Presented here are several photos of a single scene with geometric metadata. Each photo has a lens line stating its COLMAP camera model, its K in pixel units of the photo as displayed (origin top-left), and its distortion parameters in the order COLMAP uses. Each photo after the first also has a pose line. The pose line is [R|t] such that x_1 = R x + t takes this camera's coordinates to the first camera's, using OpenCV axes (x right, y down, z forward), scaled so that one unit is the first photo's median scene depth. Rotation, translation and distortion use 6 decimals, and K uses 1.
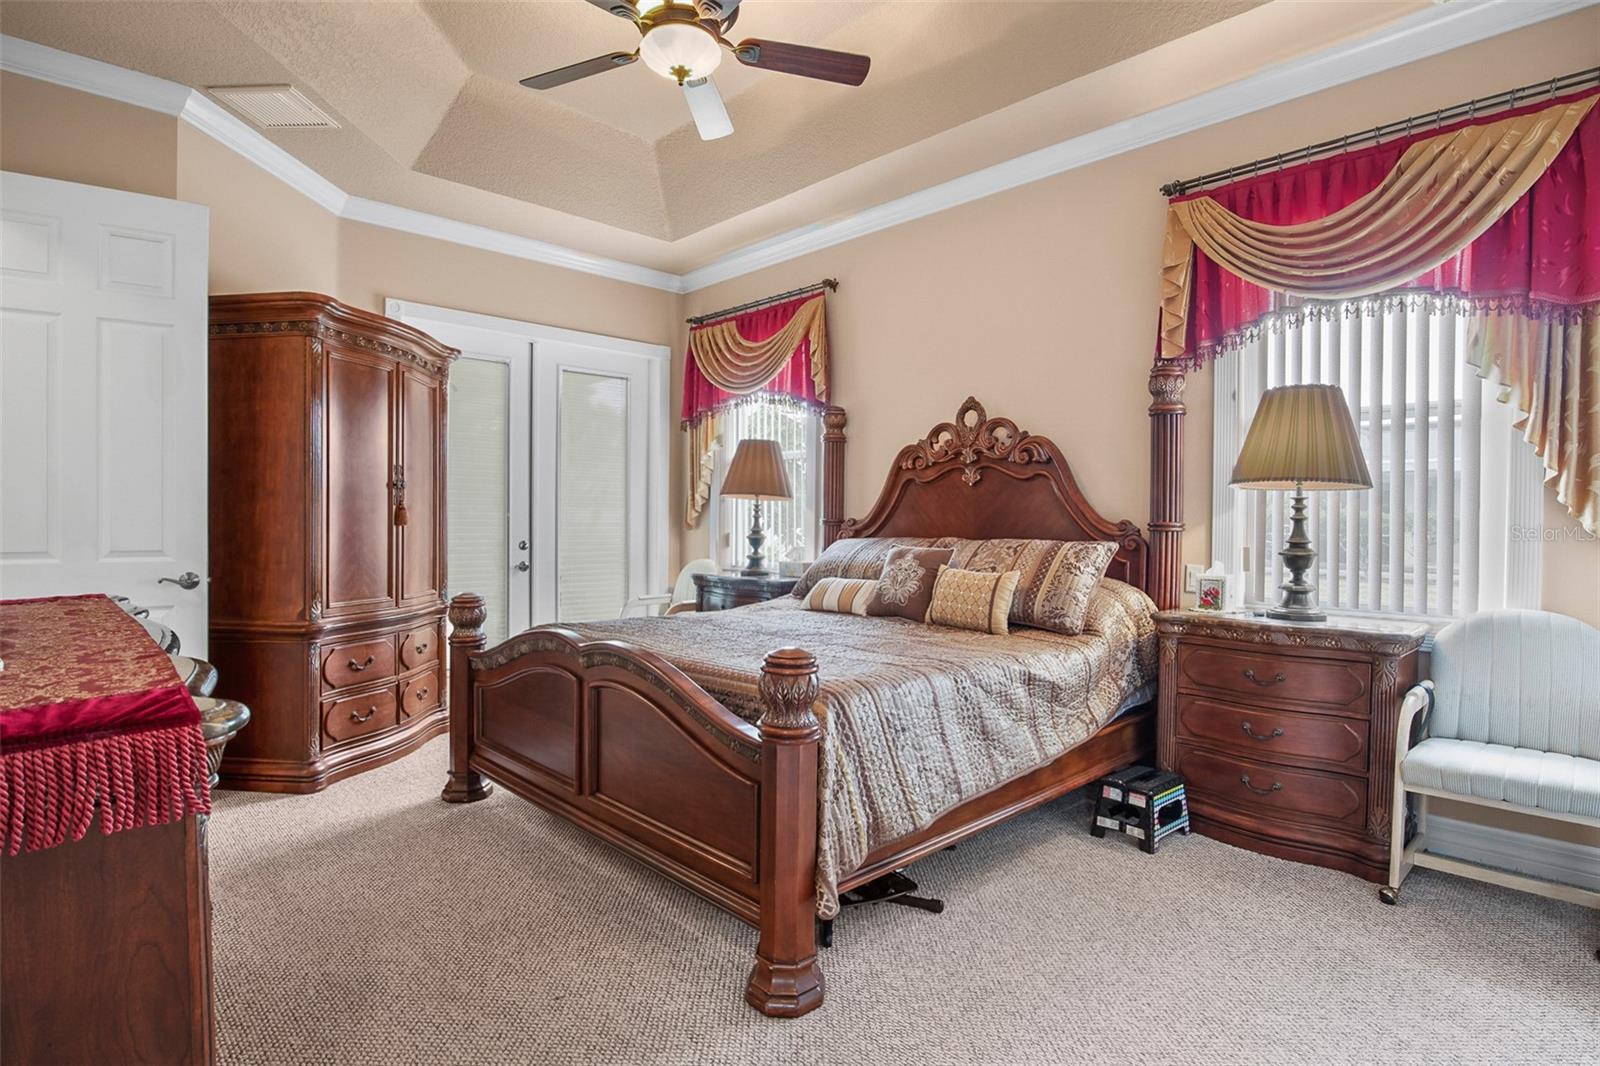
lens RADIAL K [[819.3, 0, 800.4], [0, 819.3, 524.3], [0, 0, 1]] dist [-0.031222, 0.008202]
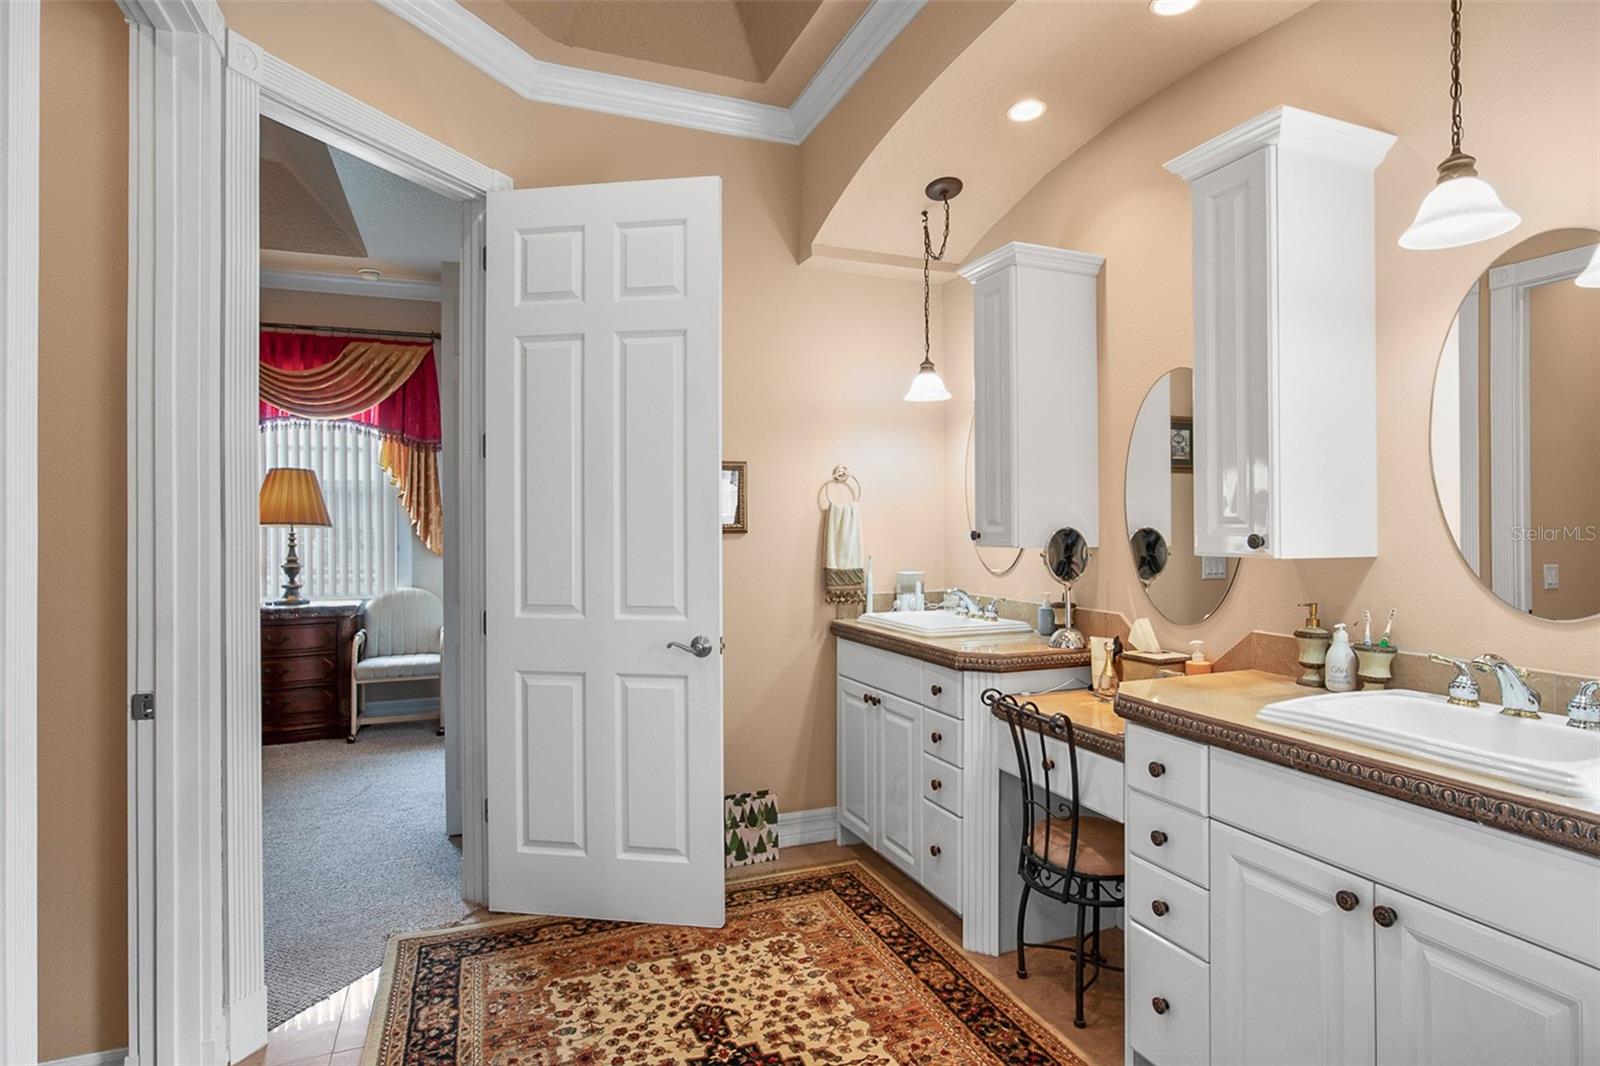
lens RADIAL K [[819.3, 0, 811.1], [0, 819.3, 538.9], [0, 0, 1]] dist [-0.031222, 0.008202]
pose [[0.355344, -0.010162, 0.934680, -0.636104], [0.020831, 0.999779, 0.002950, -0.003360], [-0.934504, 0.018422, 0.355477, -0.675085]]
